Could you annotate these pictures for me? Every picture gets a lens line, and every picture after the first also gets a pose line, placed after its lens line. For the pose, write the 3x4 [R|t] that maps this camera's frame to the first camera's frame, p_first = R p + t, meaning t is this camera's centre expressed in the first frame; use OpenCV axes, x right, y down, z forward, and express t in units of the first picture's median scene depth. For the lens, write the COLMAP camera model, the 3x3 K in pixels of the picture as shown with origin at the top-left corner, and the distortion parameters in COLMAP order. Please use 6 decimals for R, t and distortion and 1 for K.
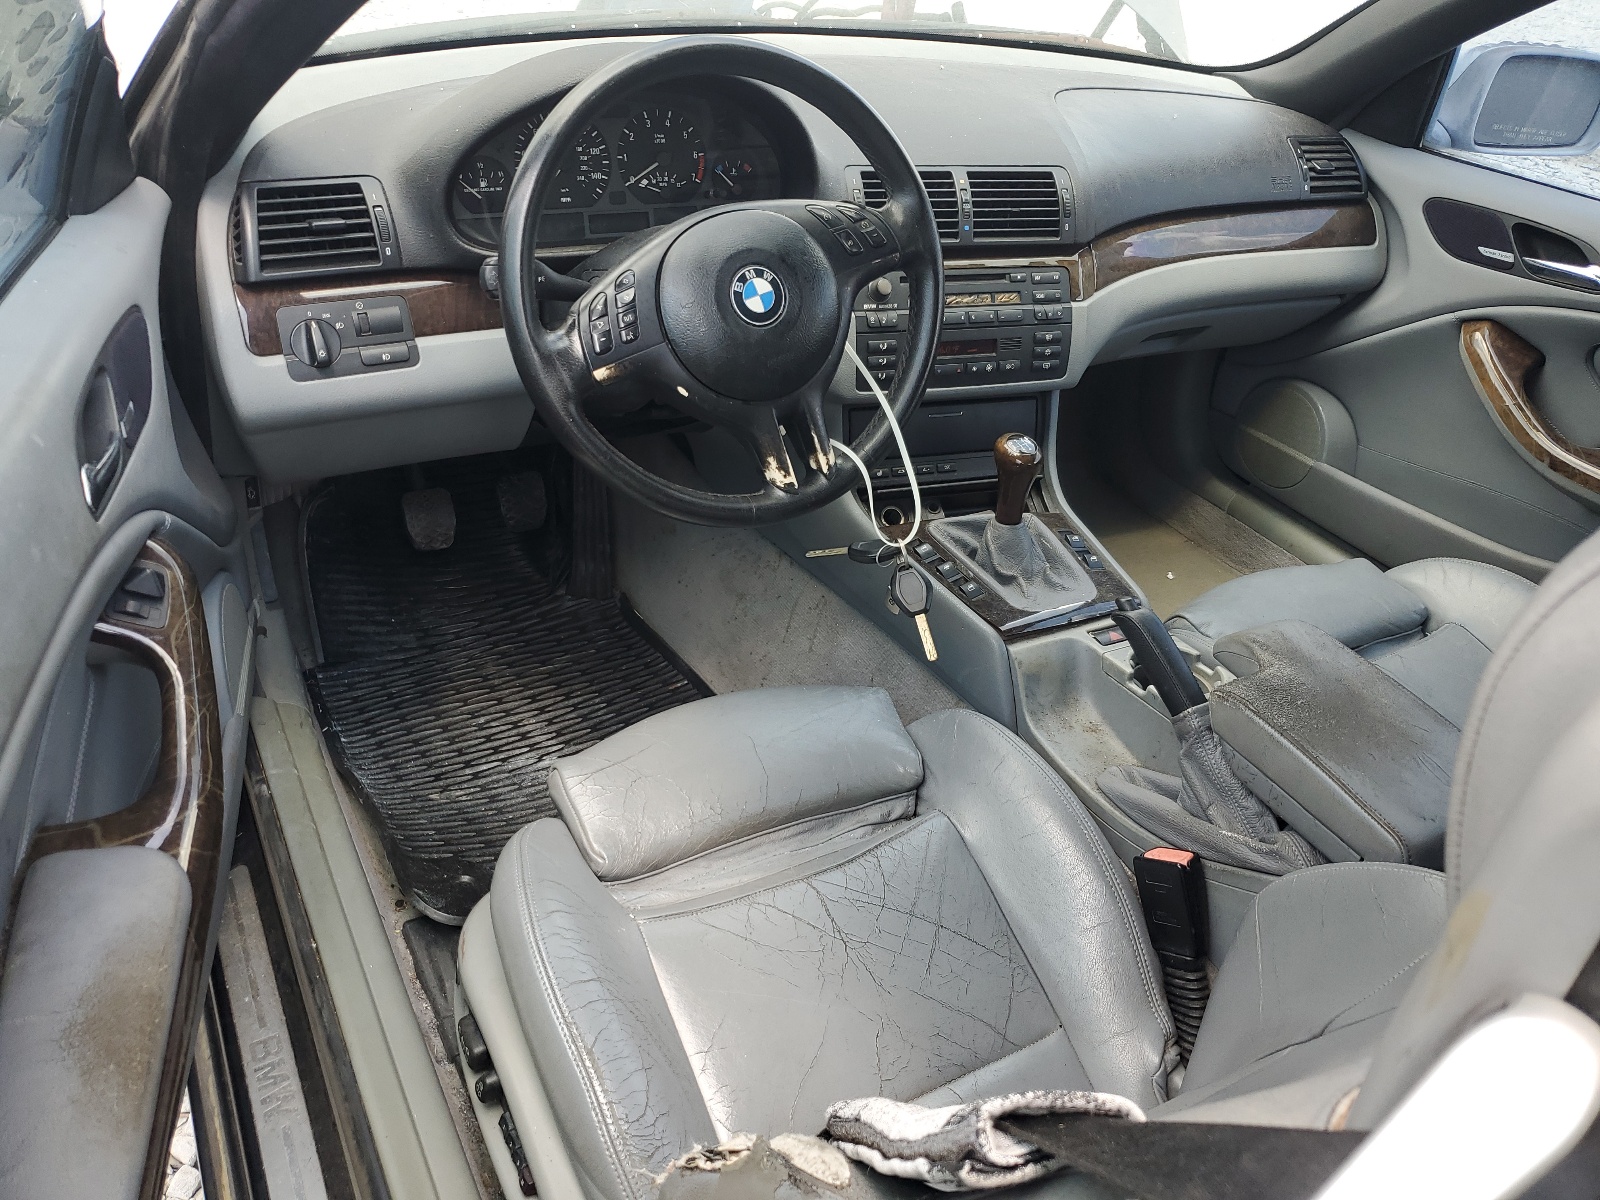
lens RADIAL K [[1214.2, 0, 801.6], [0, 1214.2, 599.6], [0, 0, 1]] dist [0.007295, 0.001110]
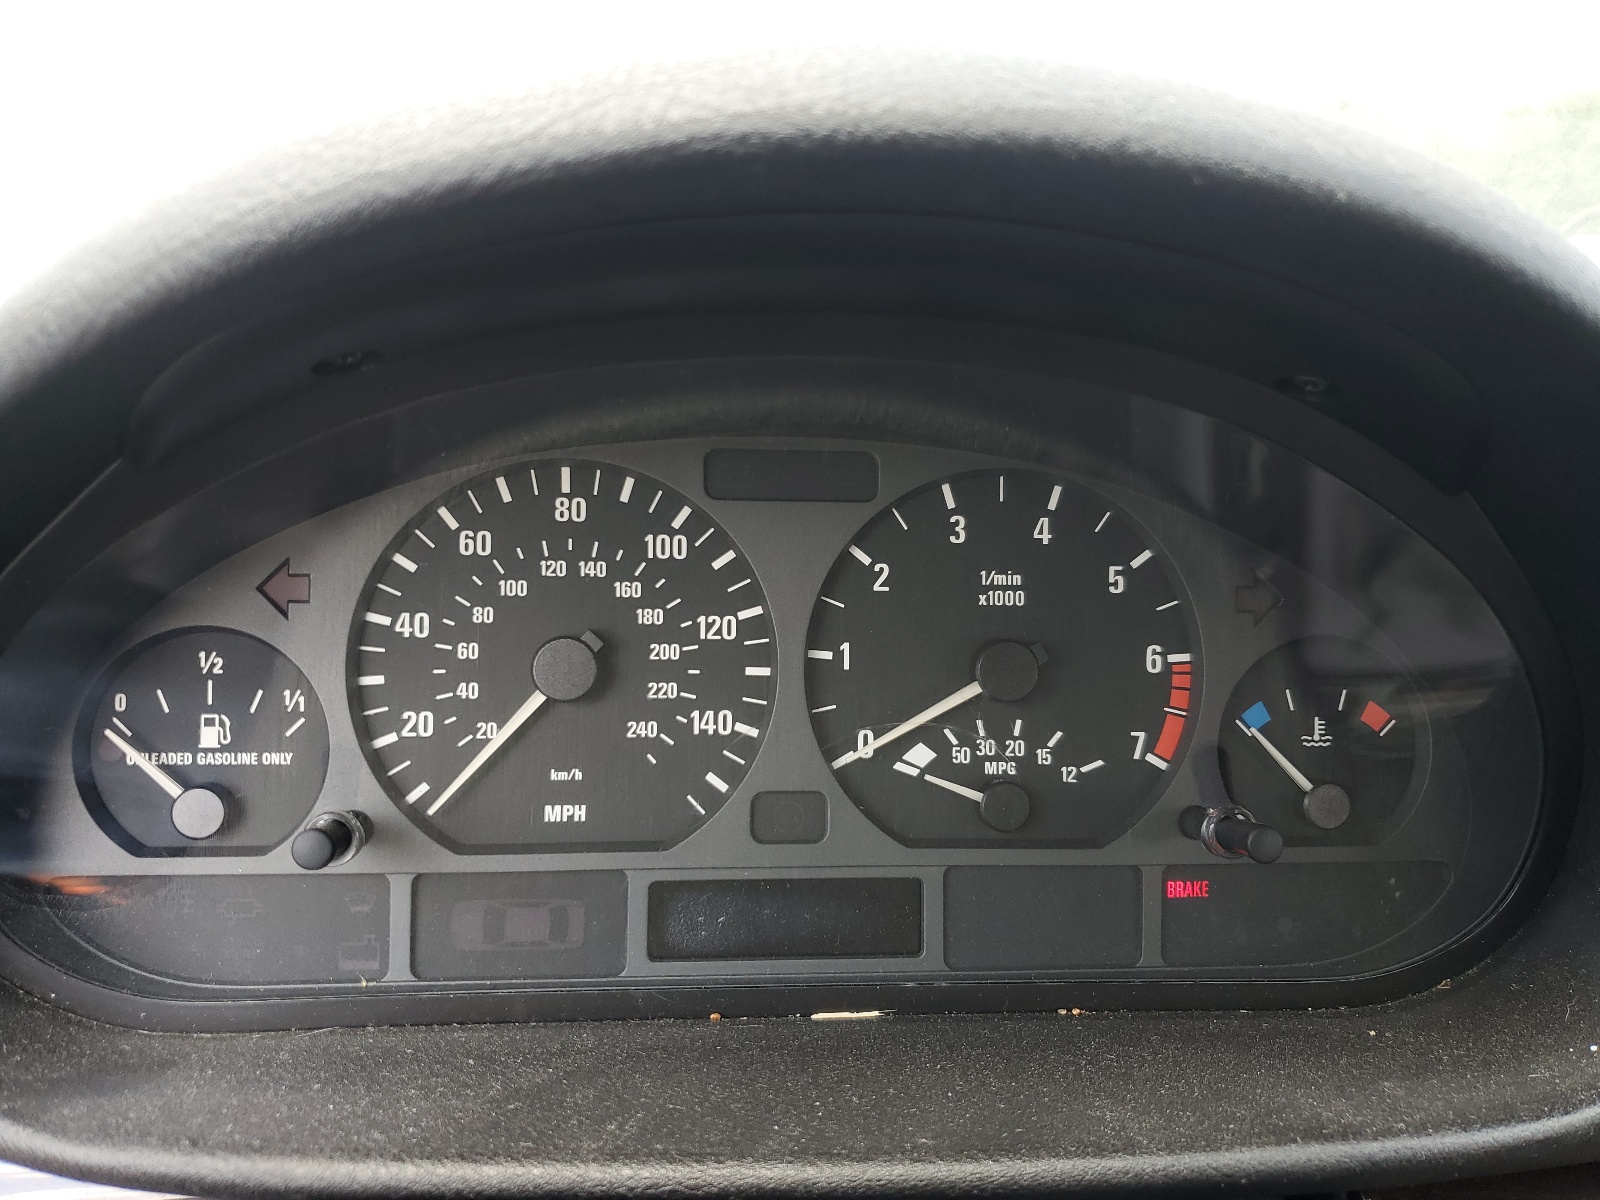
lens RADIAL K [[1214.2, 0, 800.3], [0, 1214.2, 602.1], [0, 0, 1]] dist [0.007295, 0.001110]
pose [[0.916238, 0.031345, -0.399405, -0.056741], [-0.175838, 0.927244, -0.330605, -0.289779], [0.359983, 0.373143, 0.855088, 0.779404]]
